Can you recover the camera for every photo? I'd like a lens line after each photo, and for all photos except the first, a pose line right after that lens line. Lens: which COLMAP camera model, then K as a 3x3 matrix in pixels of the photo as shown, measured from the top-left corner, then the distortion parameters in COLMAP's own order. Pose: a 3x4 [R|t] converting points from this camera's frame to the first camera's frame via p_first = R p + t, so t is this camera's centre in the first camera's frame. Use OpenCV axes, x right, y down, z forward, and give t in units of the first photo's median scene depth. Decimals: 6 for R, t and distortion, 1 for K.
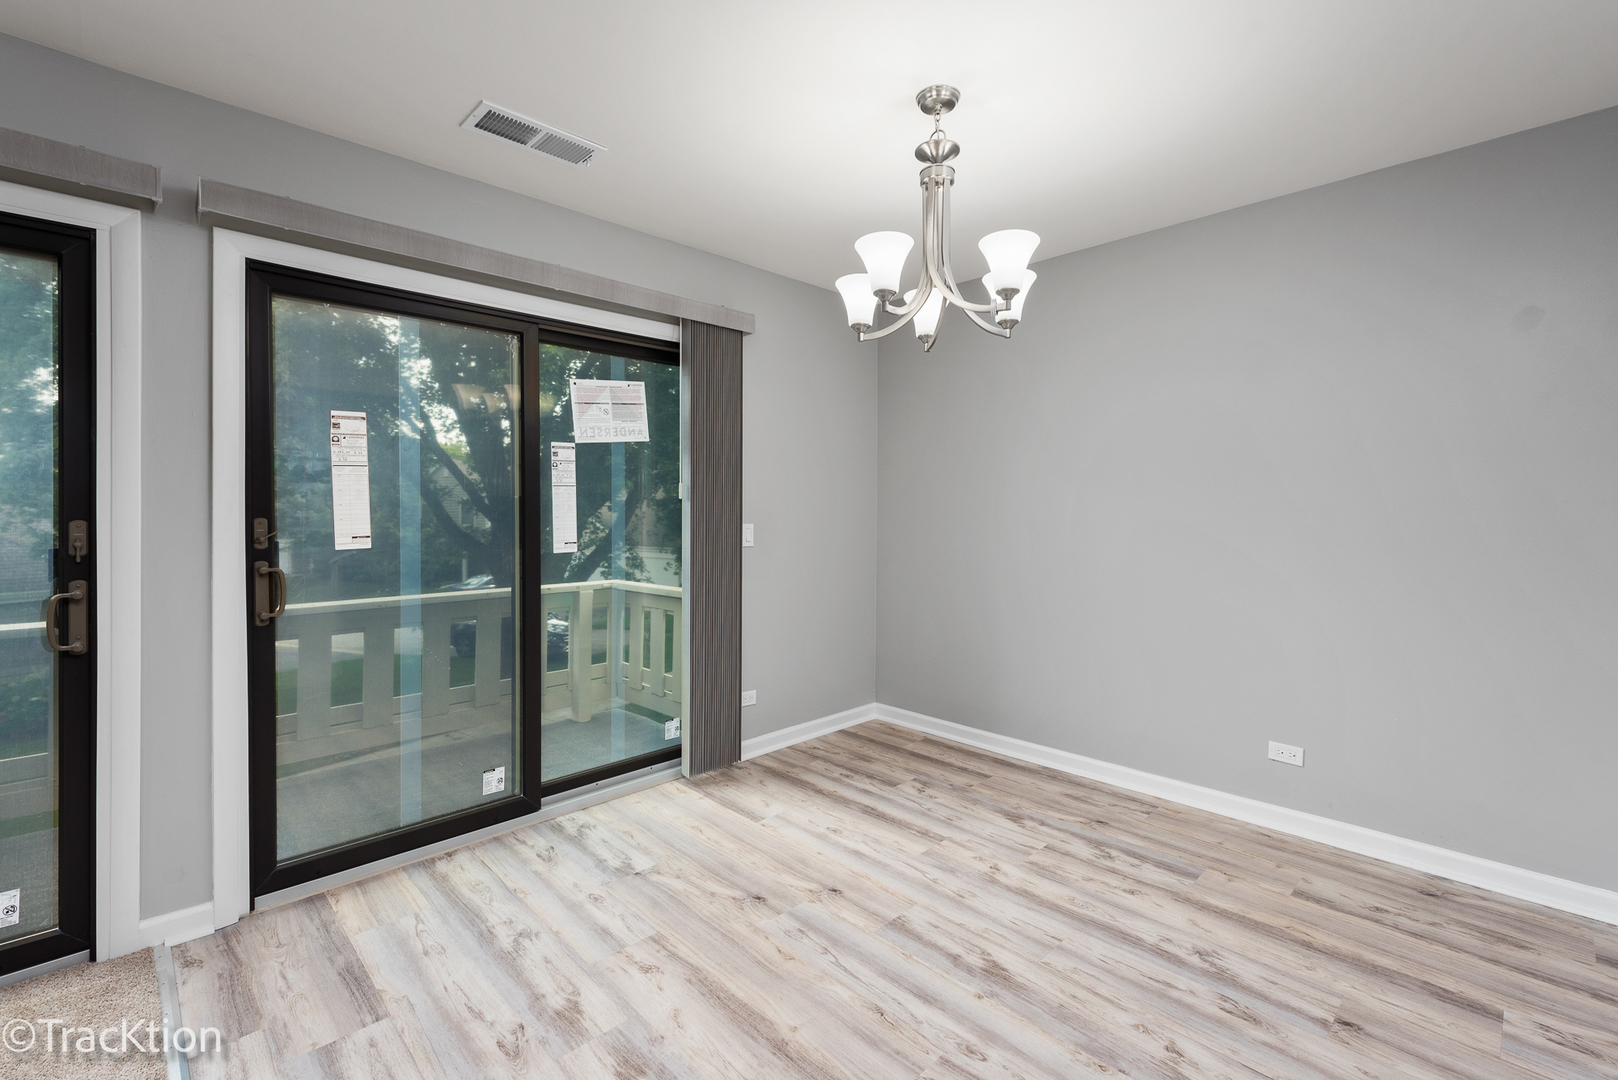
lens RADIAL K [[708.9, 0, 813.9], [0, 708.9, 520.2], [0, 0, 1]] dist [0.008963, -0.004210]
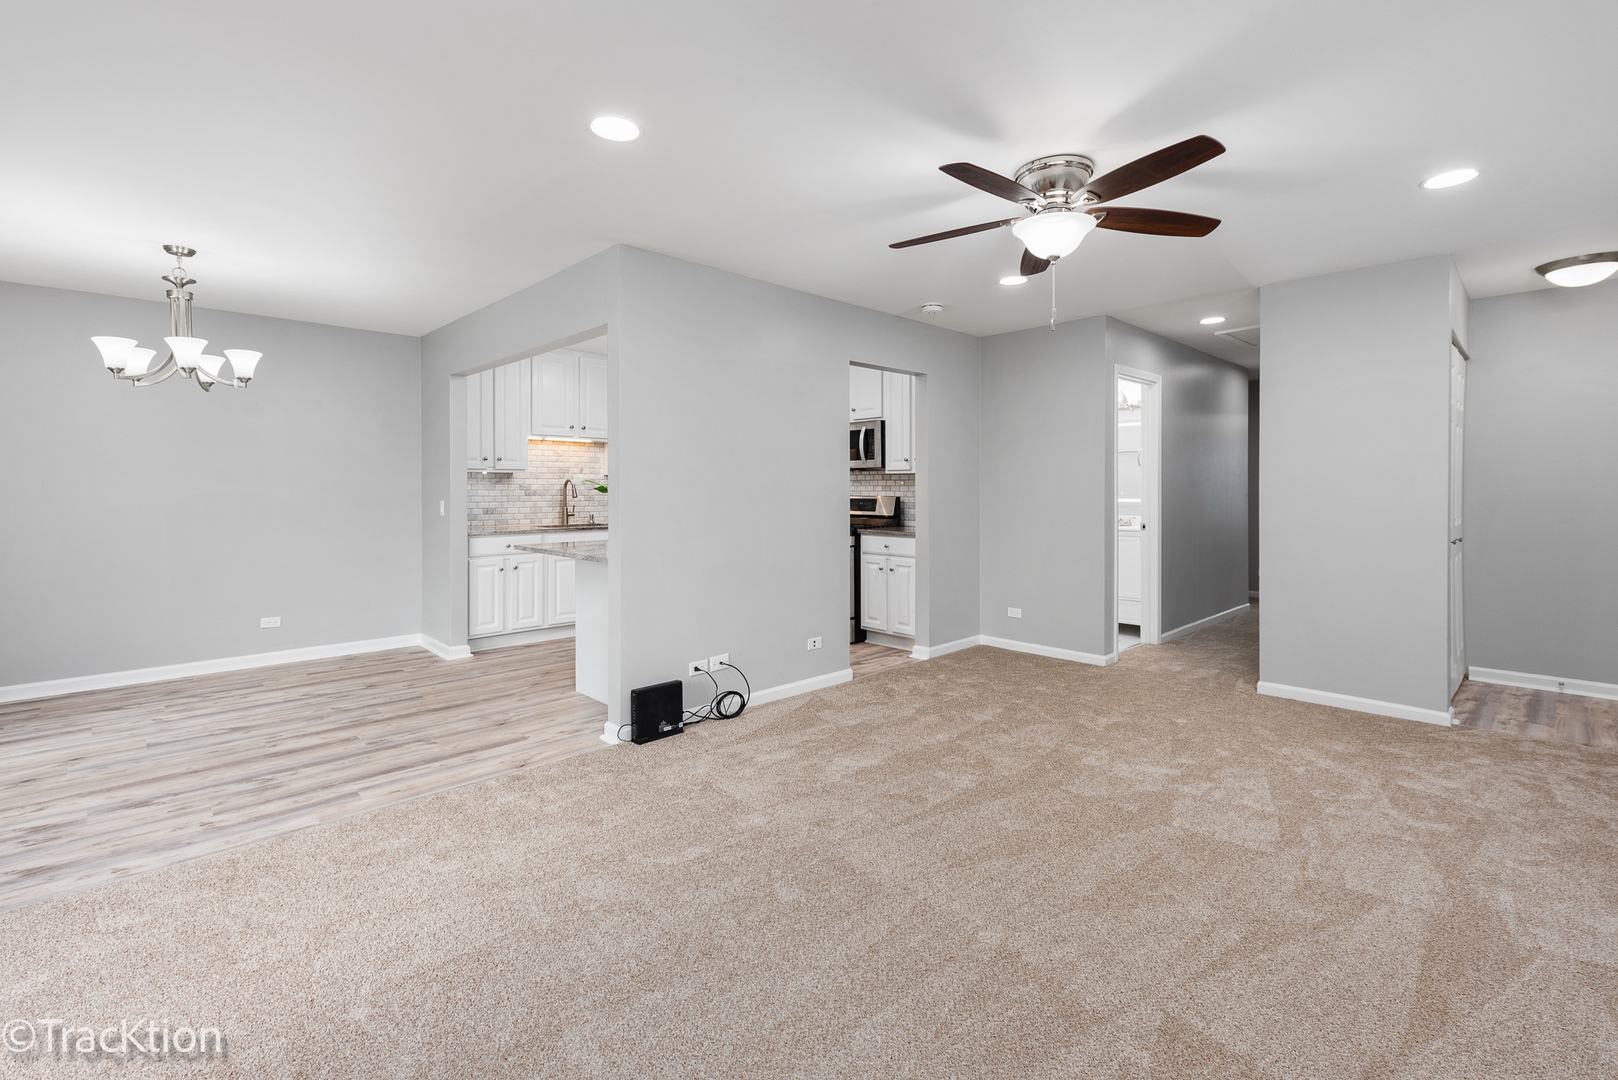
lens RADIAL K [[721.3, 0, 818.0], [0, 721.3, 488.4], [0, 0, 1]] dist [-0.000301, -0.000769]
pose [[-0.004100, -0.001046, 0.999991, -1.423483], [0.013500, 0.999908, 0.001101, 0.001138], [-0.999900, 0.013504, -0.004085, -0.482847]]
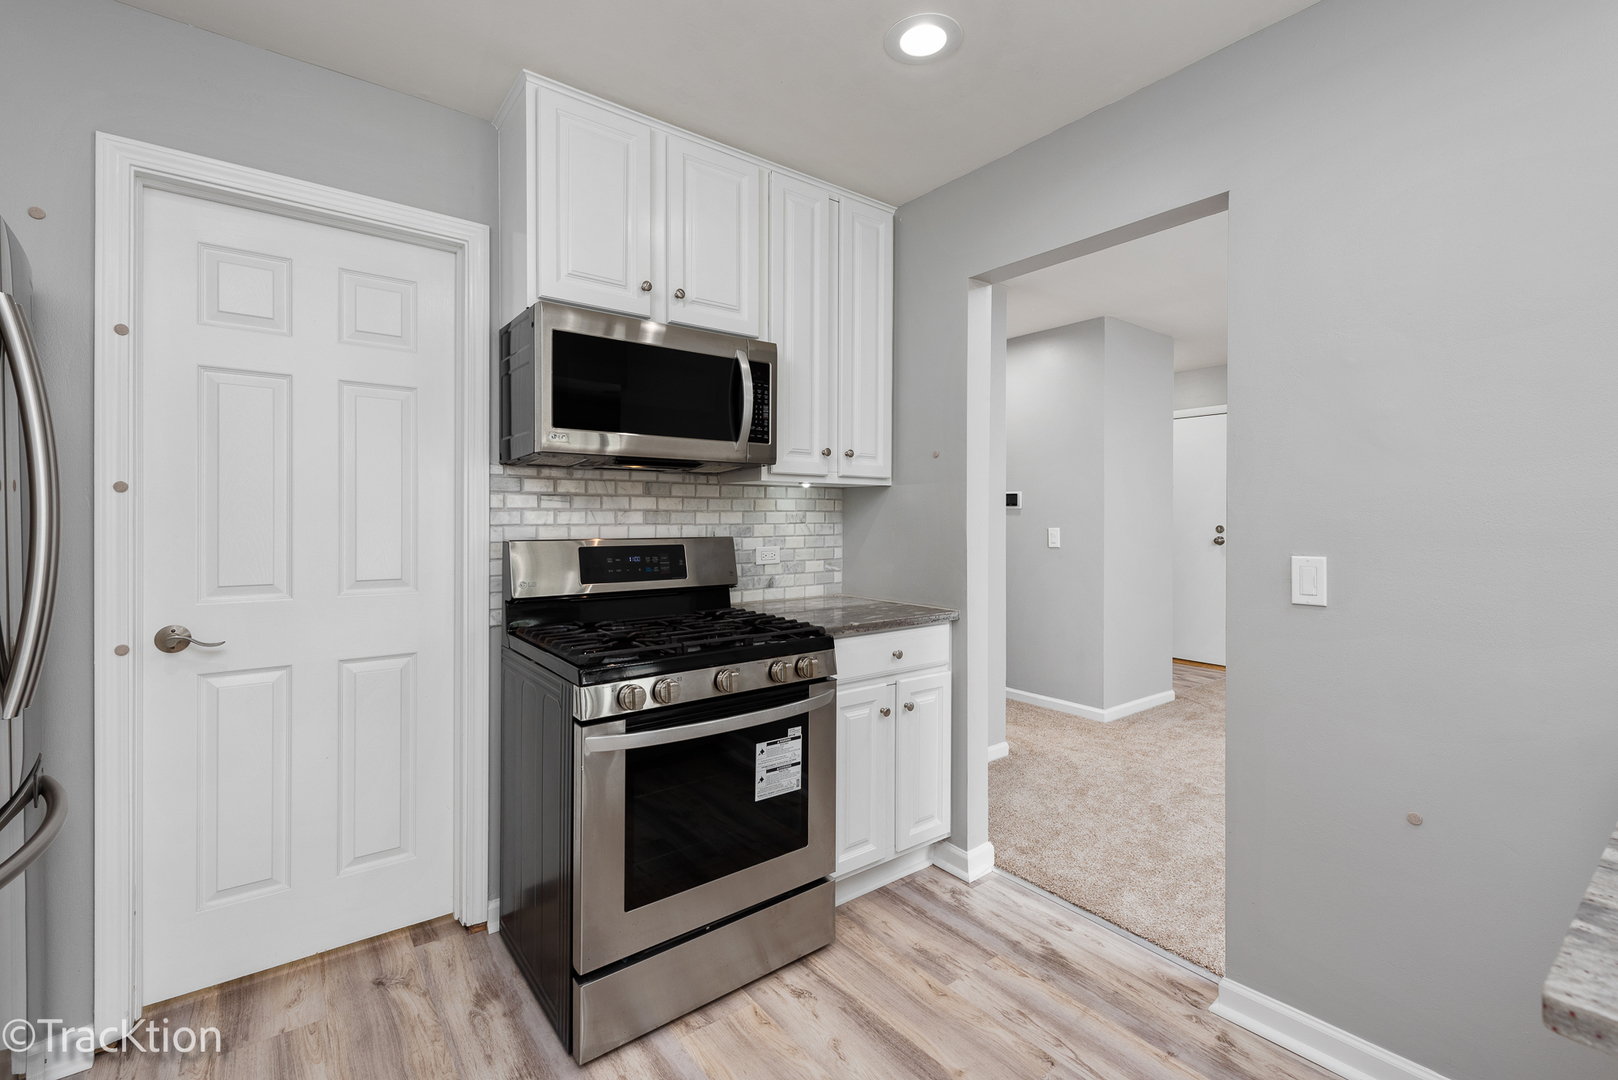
lens RADIAL K [[708.9, 0, 813.9], [0, 708.9, 520.2], [0, 0, 1]] dist [0.008963, -0.004210]
pose [[-0.993719, -0.003537, 0.111851, 1.013929], [-0.001566, 0.999842, 0.017703, -0.007494], [-0.111896, 0.017417, -0.993567, 0.291424]]
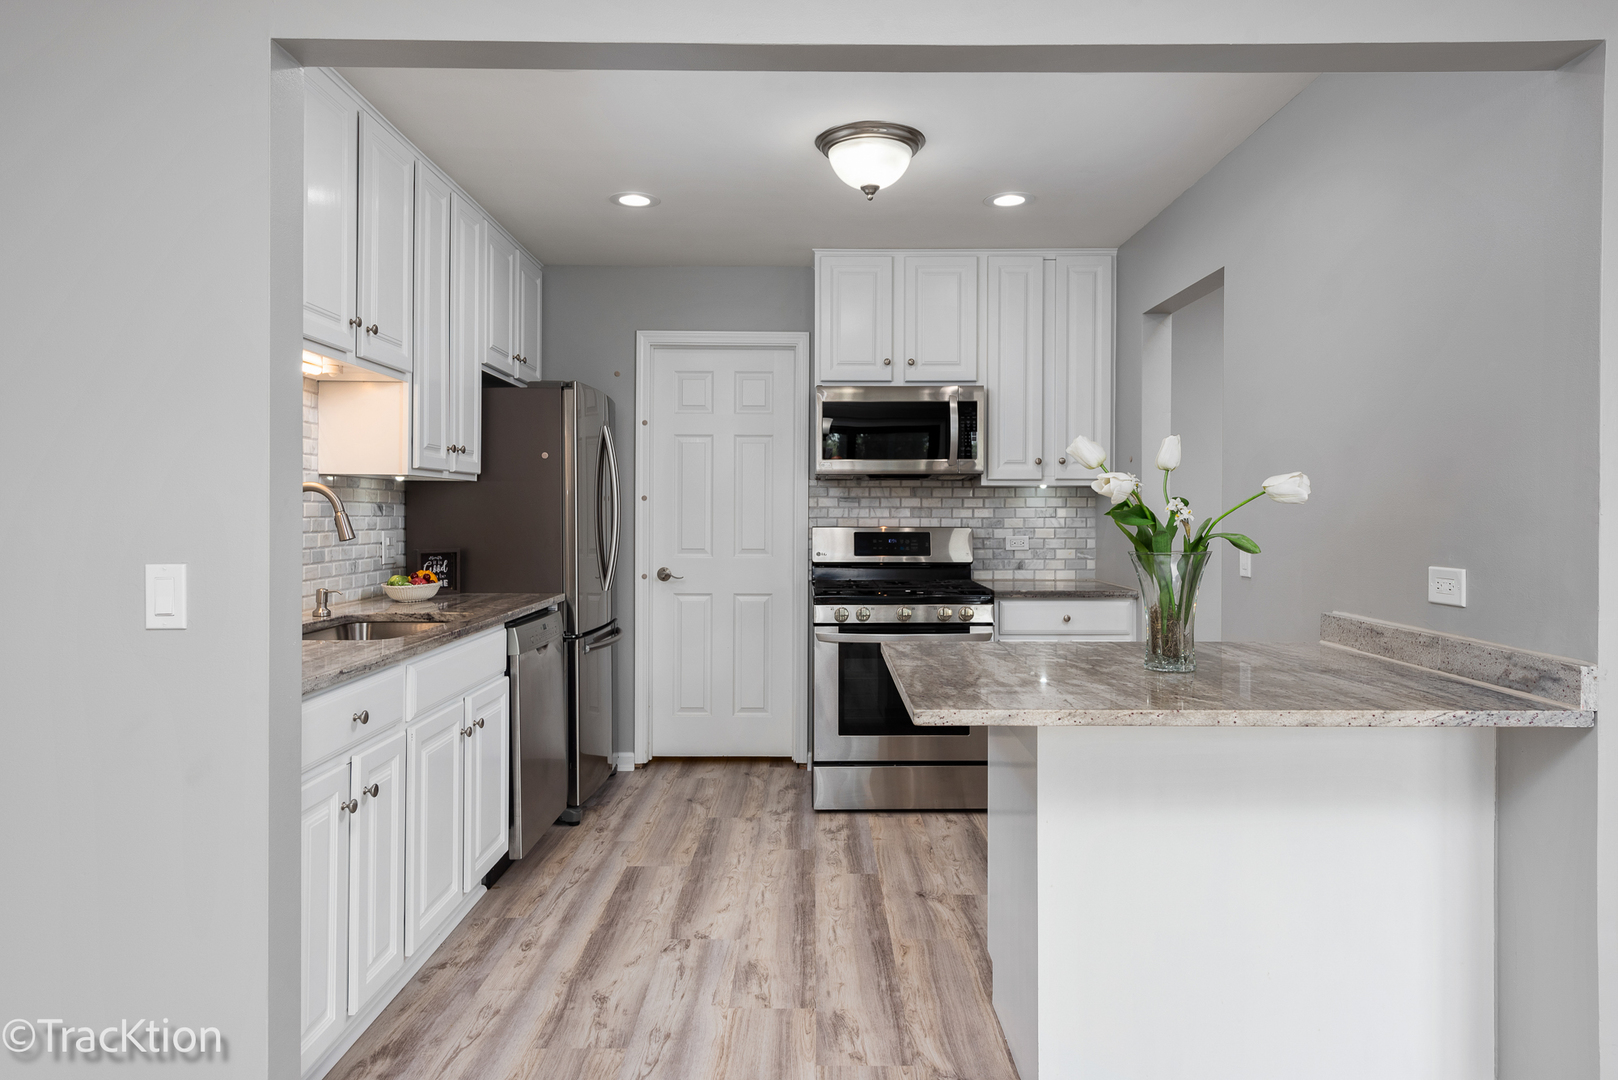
lens RADIAL K [[1017.5, 0, 813.2], [0, 1017.5, 513.5], [0, 0, 1]] dist [0.017398, -0.001711]
pose [[-0.717267, -0.003100, 0.696791, 0.032274], [0.006946, 0.999909, 0.011599, -0.017014], [-0.696764, 0.013160, -0.717180, 0.950558]]
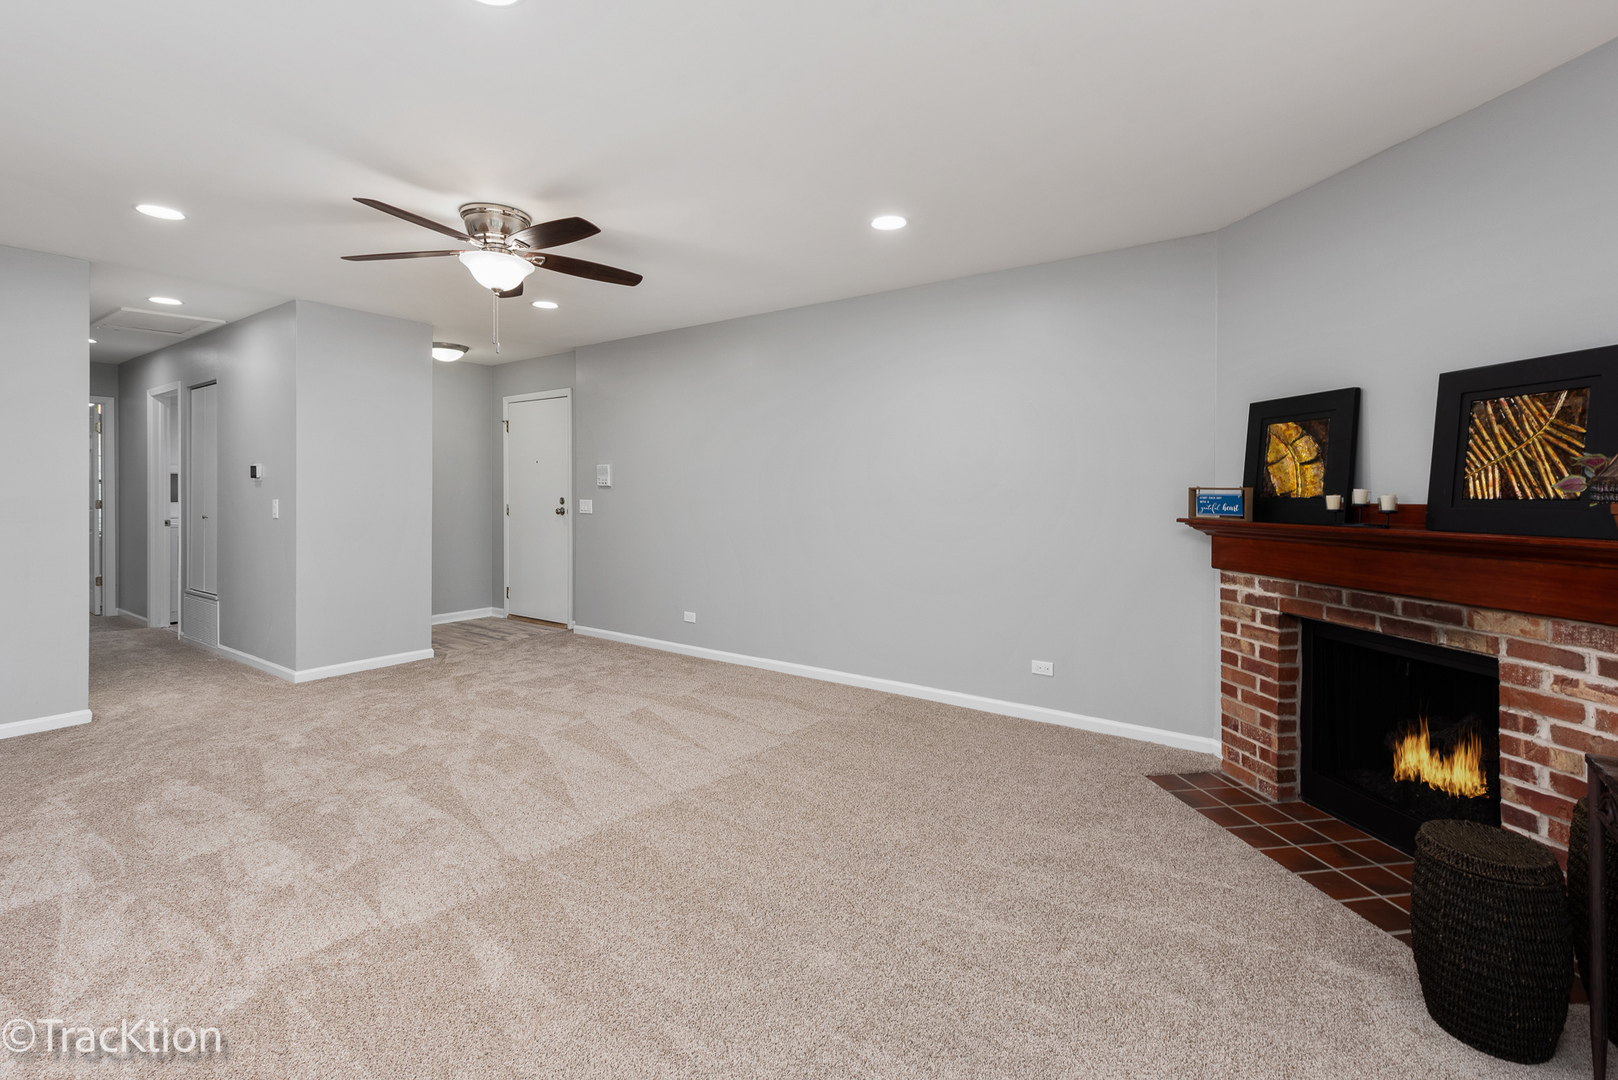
lens RADIAL K [[721.3, 0, 818.0], [0, 721.3, 488.4], [0, 0, 1]] dist [-0.000301, -0.000769]
pose [[-0.984537, -0.003039, -0.175149, -0.594007], [-0.004446, 0.999961, 0.007646, -0.008390], [0.175119, 0.008306, -0.984512, 0.588285]]
